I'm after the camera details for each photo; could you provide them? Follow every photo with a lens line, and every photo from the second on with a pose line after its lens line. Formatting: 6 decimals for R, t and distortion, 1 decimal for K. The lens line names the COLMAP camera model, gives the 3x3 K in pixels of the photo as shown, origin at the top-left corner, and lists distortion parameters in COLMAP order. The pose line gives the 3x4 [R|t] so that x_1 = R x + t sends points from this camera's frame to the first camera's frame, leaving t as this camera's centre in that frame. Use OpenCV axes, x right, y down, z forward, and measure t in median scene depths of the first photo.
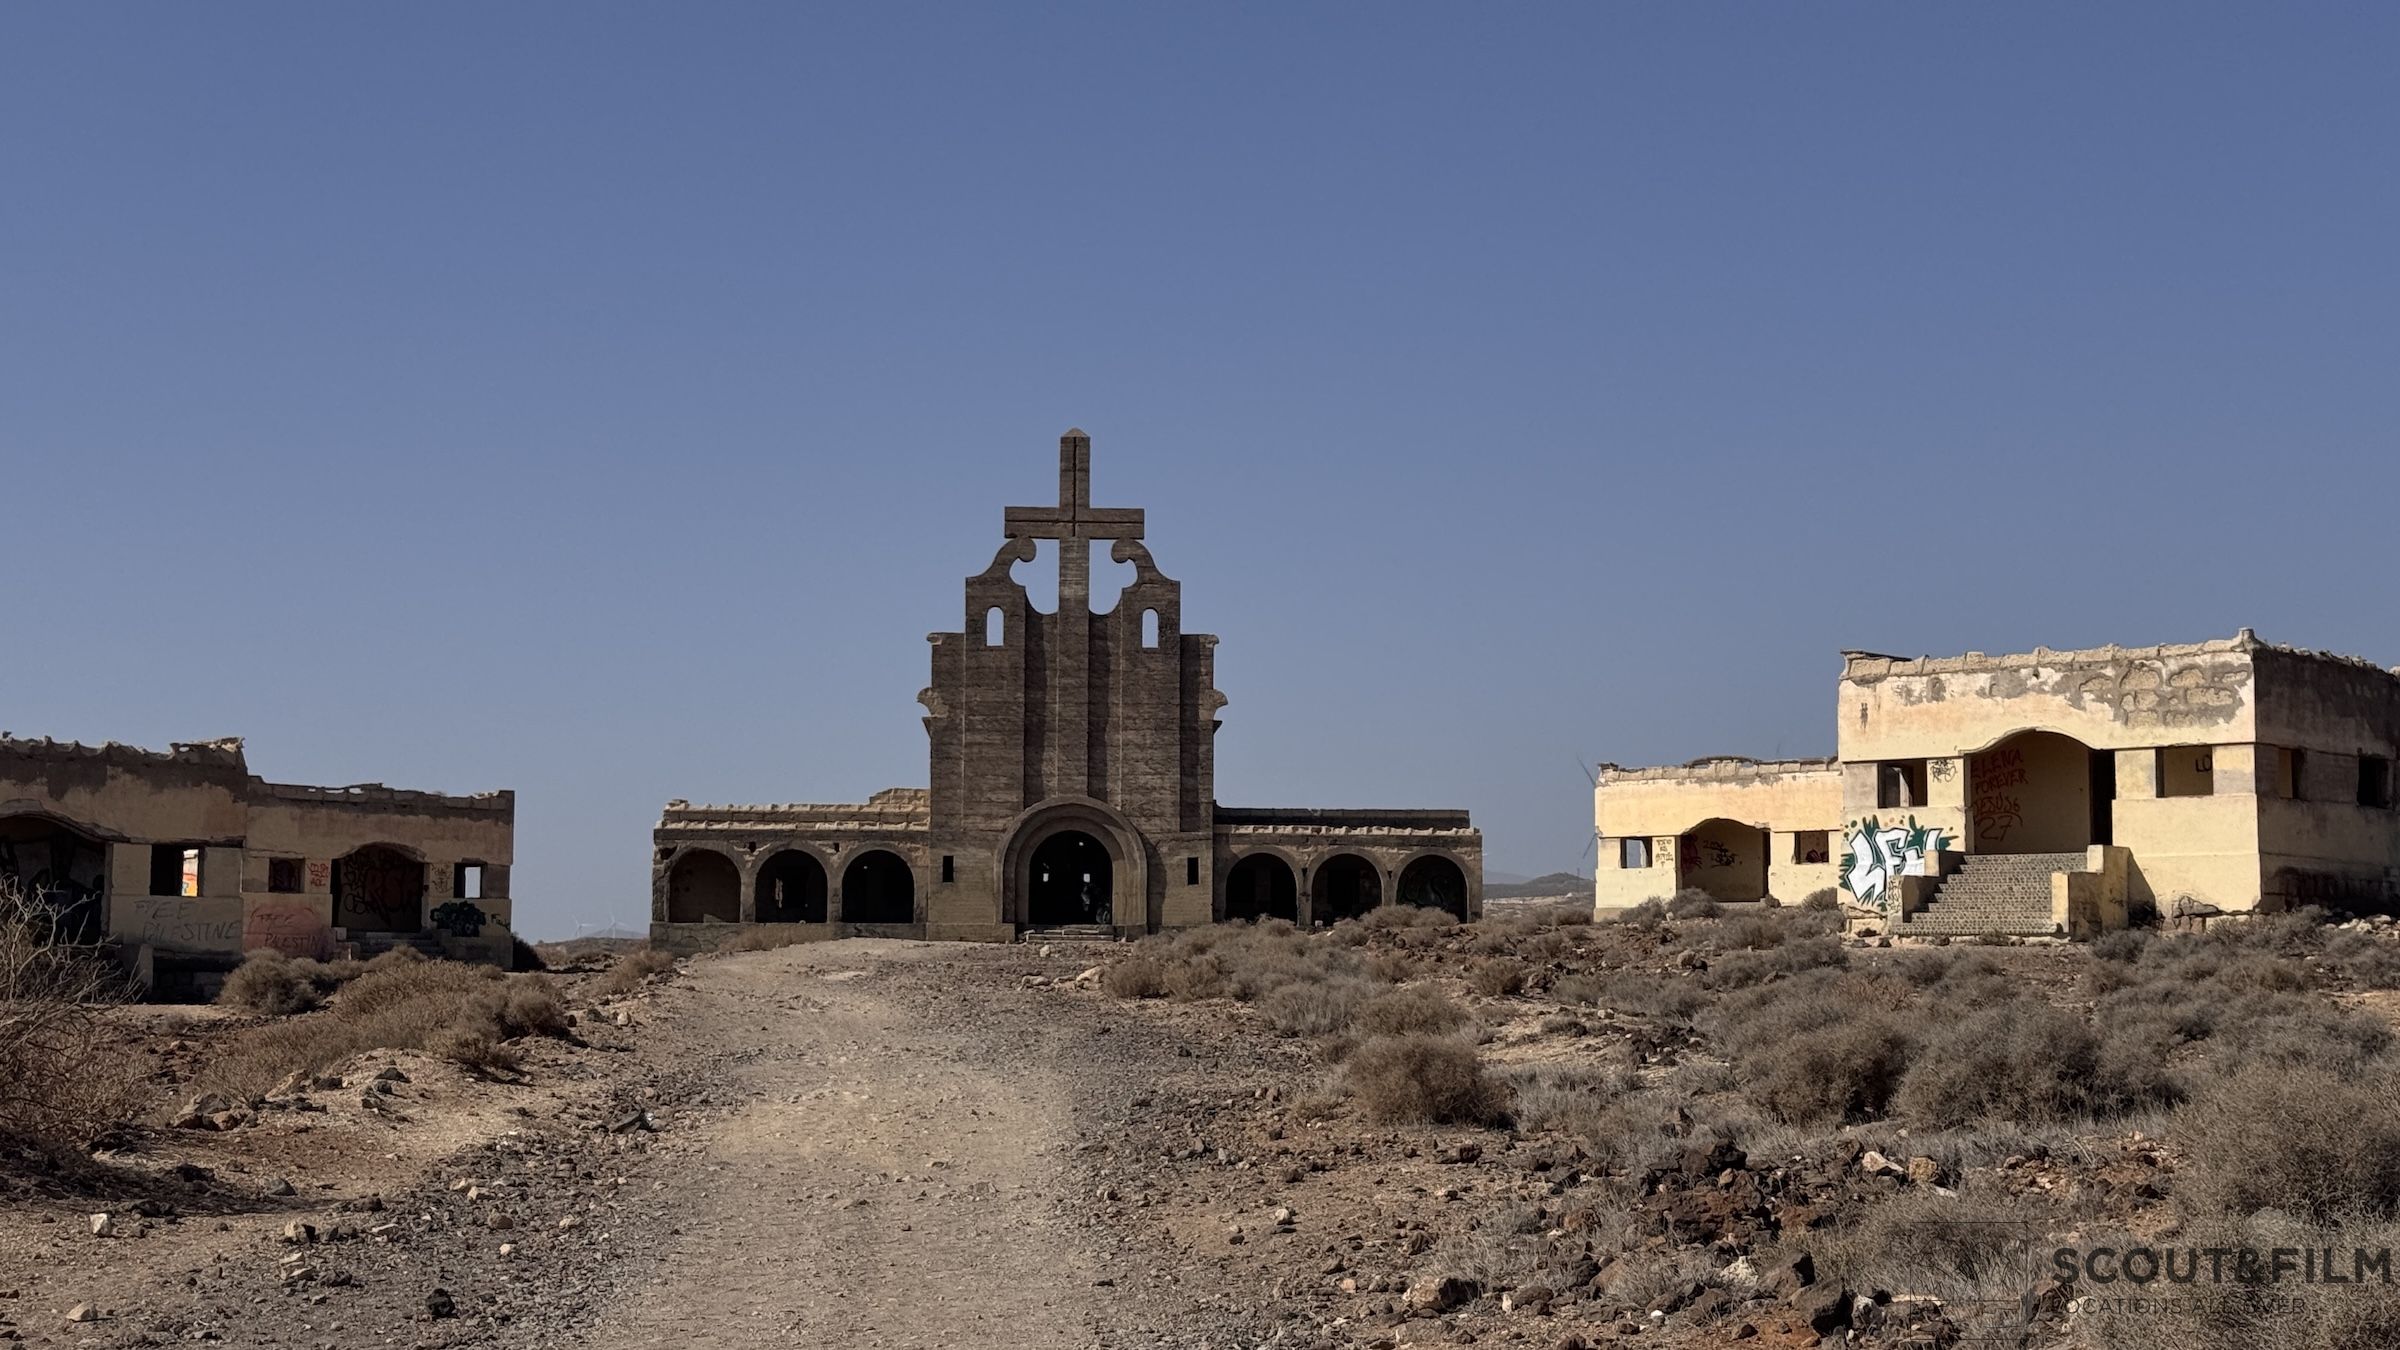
lens RADIAL K [[3292.3, 0, 1182.3], [0, 3292.3, 677.2], [0, 0, 1]] dist [0.067253, 0.000000]
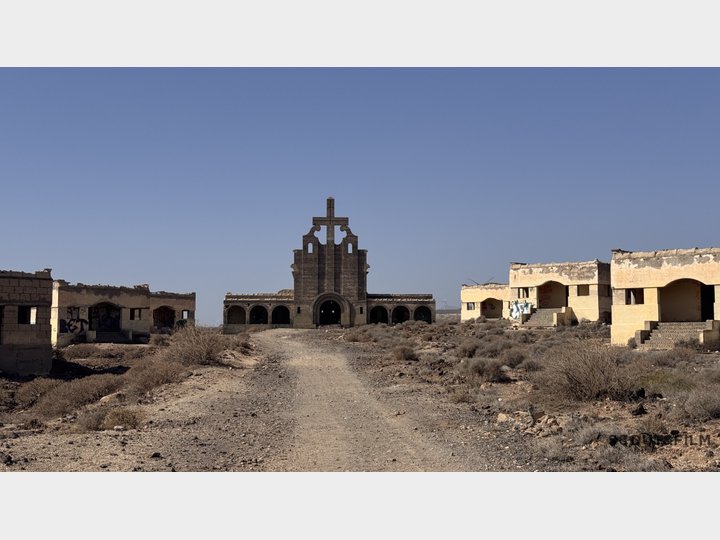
lens RADIAL K [[999.4, 0, 364.4], [0, 999.4, 269.9], [0, 0, 1]] dist [0.020245, 0.000000]
pose [[0.999947, -0.004854, 0.009088, -0.004141], [0.004642, 0.999721, 0.023180, -0.017528], [-0.009198, -0.023137, 0.999690, -0.194944]]
